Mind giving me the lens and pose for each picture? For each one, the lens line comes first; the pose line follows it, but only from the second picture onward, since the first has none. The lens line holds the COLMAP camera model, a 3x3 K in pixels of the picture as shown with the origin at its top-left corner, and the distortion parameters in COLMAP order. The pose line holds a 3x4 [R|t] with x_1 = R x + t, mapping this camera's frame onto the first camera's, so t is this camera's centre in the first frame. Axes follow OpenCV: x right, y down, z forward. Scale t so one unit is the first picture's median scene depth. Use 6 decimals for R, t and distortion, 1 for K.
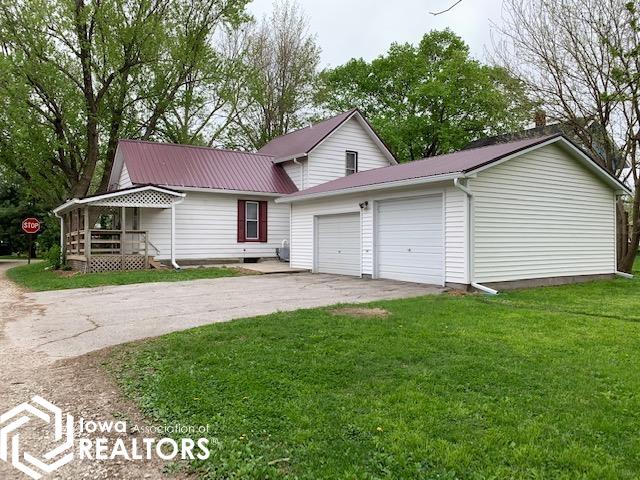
lens RADIAL K [[499.9, 0, 320.0], [0, 499.9, 240.0], [0, 0, 1]] dist [0.084994, -0.084458]
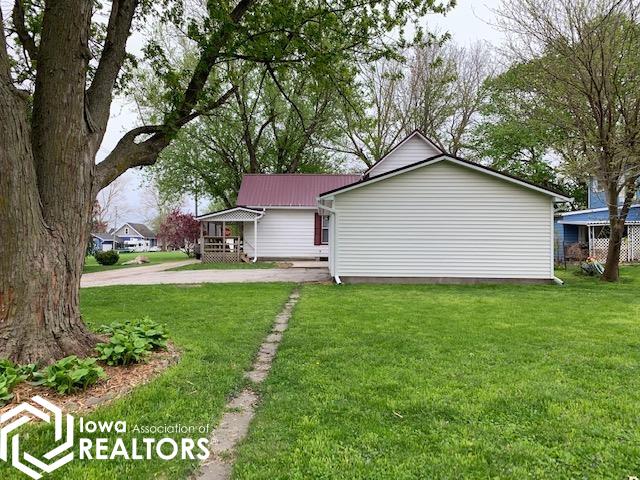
lens RADIAL K [[499.9, 0, 320.0], [0, 499.9, 240.0], [0, 0, 1]] dist [0.084994, -0.084458]
pose [[0.817439, 0.002996, -0.576007, 0.698061], [-0.006118, 0.999975, -0.003481, -0.005262], [0.575983, 0.006369, 0.817437, -0.083641]]
